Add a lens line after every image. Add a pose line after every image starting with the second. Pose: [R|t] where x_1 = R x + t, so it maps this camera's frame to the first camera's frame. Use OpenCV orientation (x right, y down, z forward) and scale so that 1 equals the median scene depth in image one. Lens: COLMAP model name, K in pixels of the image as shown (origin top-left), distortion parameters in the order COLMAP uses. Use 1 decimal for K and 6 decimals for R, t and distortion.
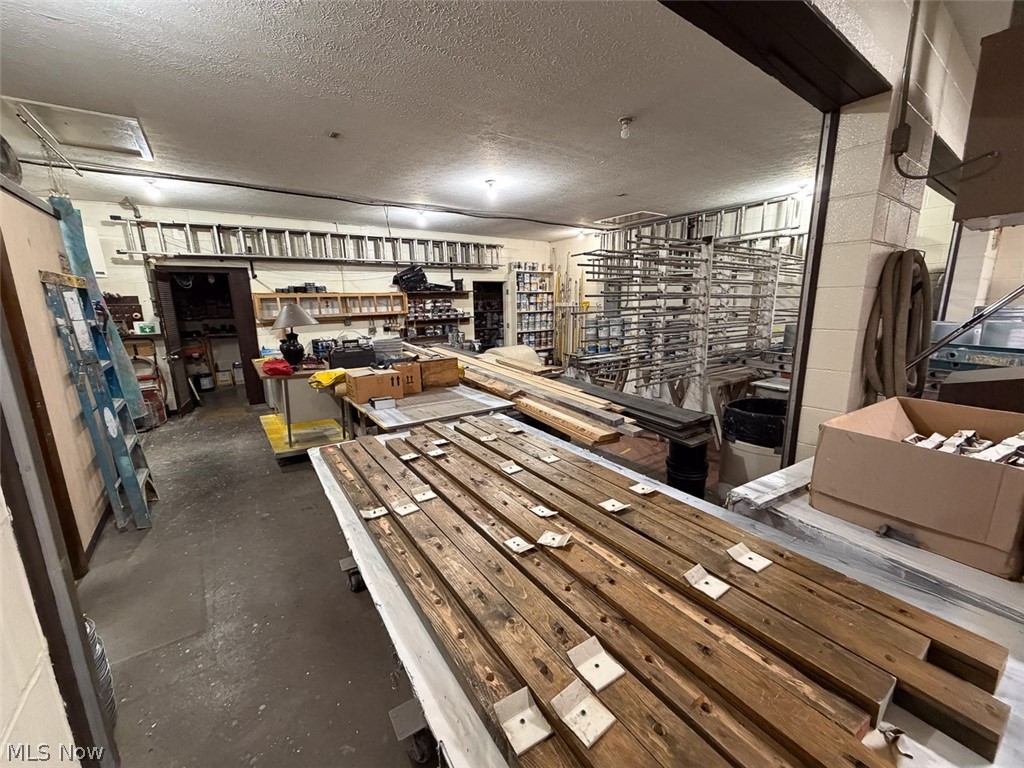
lens RADIAL K [[404.8, 0, 513.0], [0, 404.8, 383.5], [0, 0, 1]] dist [-0.002968, 0.000247]
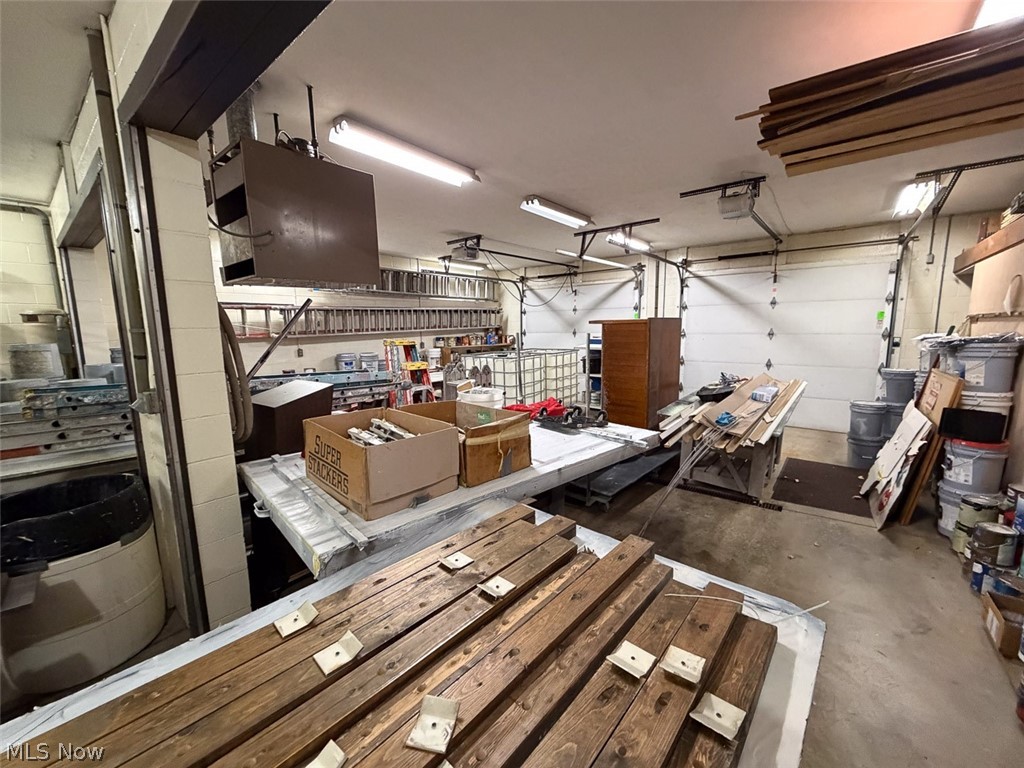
lens RADIAL K [[404.8, 0, 509.7], [0, 404.8, 386.2], [0, 0, 1]] dist [-0.002968, 0.000247]
pose [[-0.239933, -0.116810, 0.963736, -0.546073], [0.213402, 0.962106, 0.169742, -0.224829], [-0.947044, 0.246390, -0.205914, 1.068204]]
